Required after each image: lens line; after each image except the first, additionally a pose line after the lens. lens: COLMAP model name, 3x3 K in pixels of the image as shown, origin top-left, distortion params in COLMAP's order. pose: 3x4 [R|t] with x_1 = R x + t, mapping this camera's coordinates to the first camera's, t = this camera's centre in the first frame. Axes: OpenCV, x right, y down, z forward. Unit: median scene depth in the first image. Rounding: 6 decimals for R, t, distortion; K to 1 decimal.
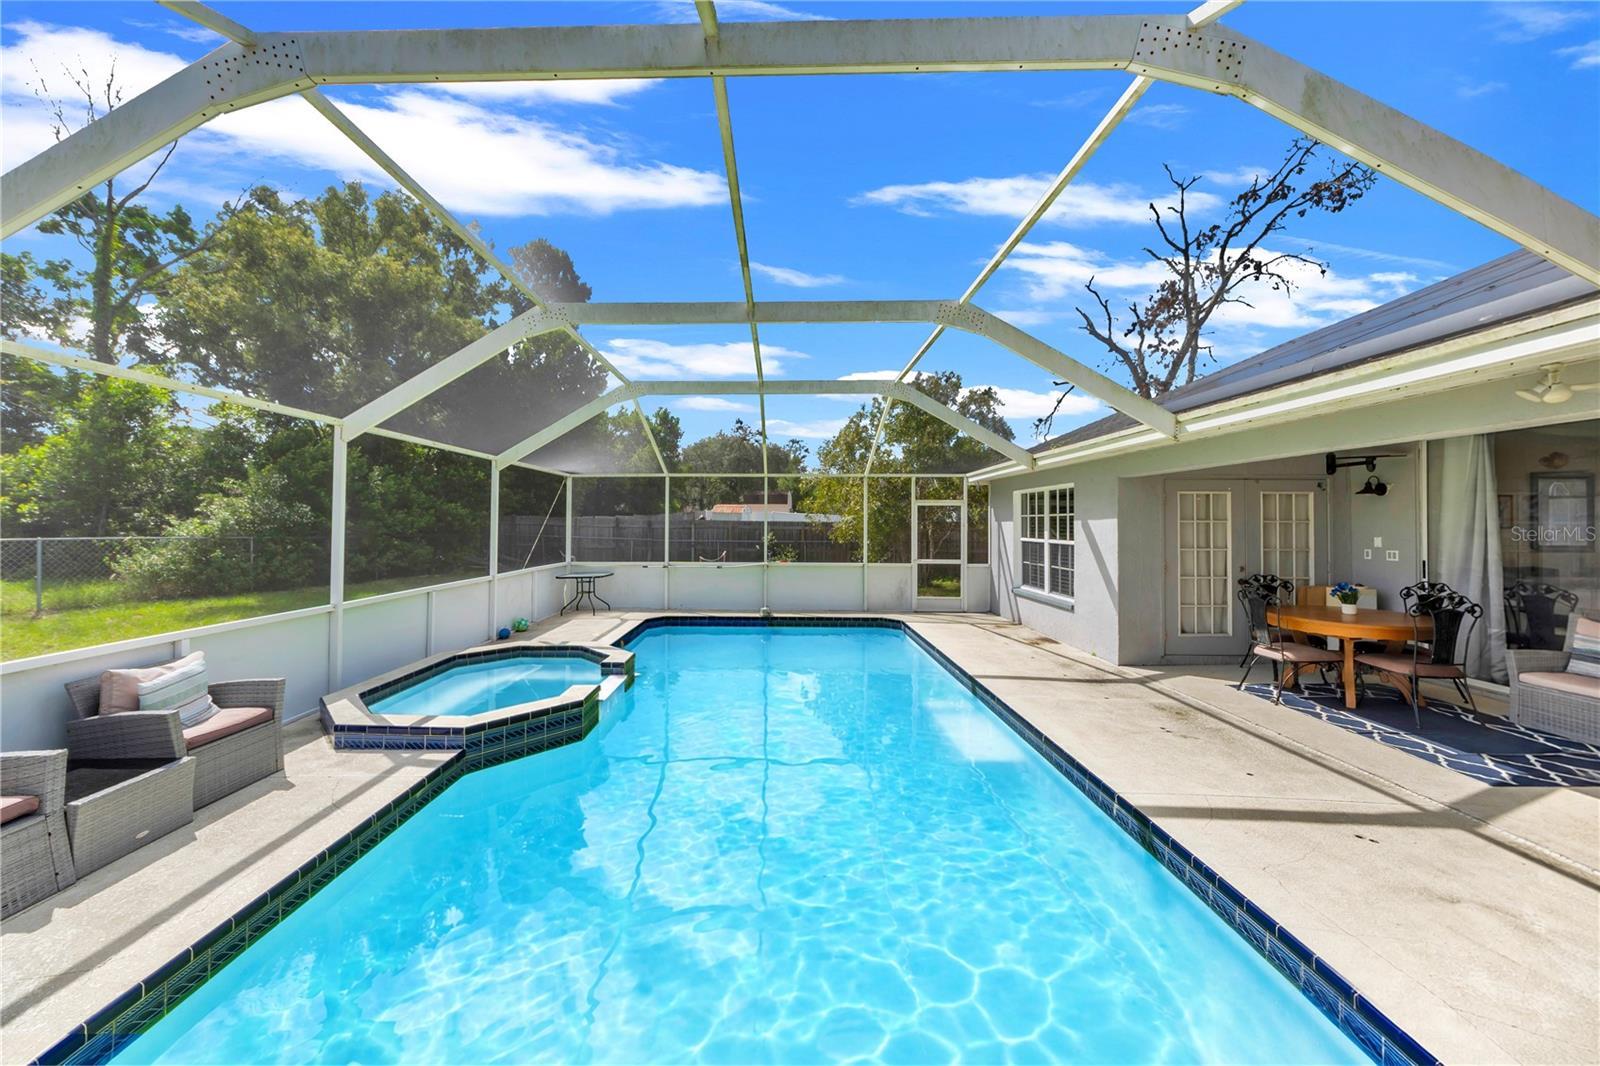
lens RADIAL K [[554.5, 0, 837.5], [0, 554.5, 520.9], [0, 0, 1]] dist [0.000117, -0.000026]
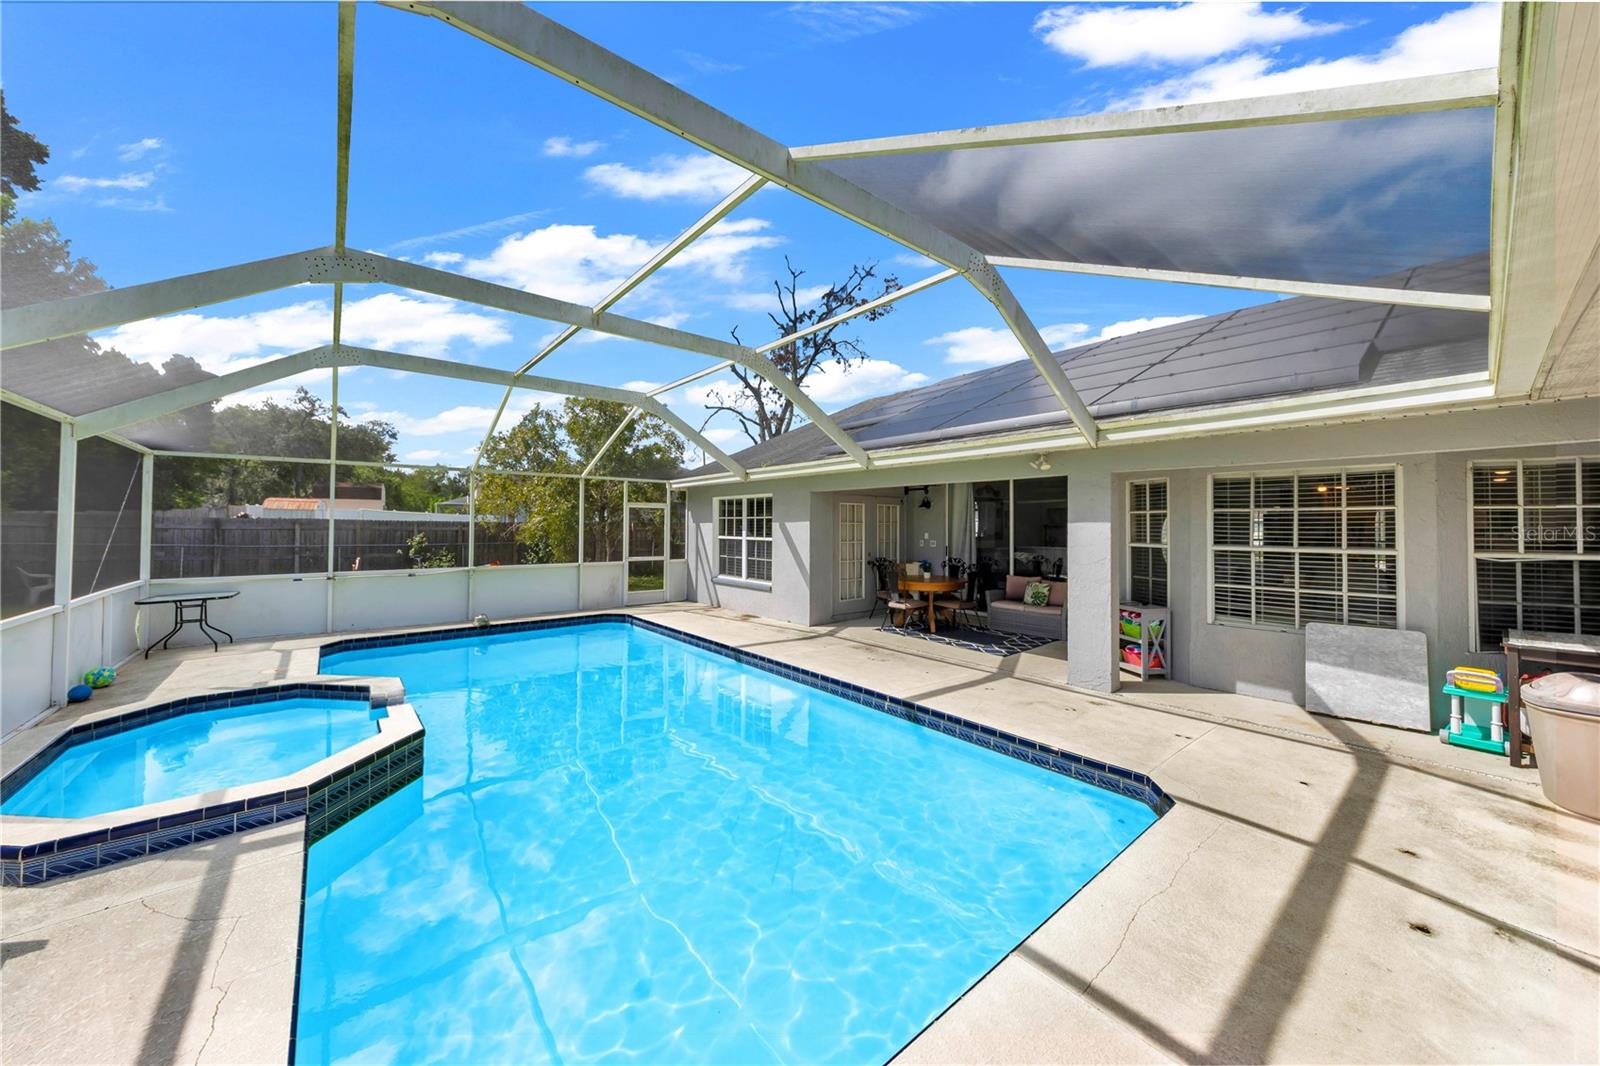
lens RADIAL K [[554.5, 0, 751.1], [0, 554.5, 525.3], [0, 0, 1]] dist [0.000117, -0.000026]
pose [[0.783379, -0.000244, 0.621544, -0.473632], [-0.005245, 0.999962, 0.007003, -0.002850], [-0.621522, -0.008746, 0.783348, 0.003497]]
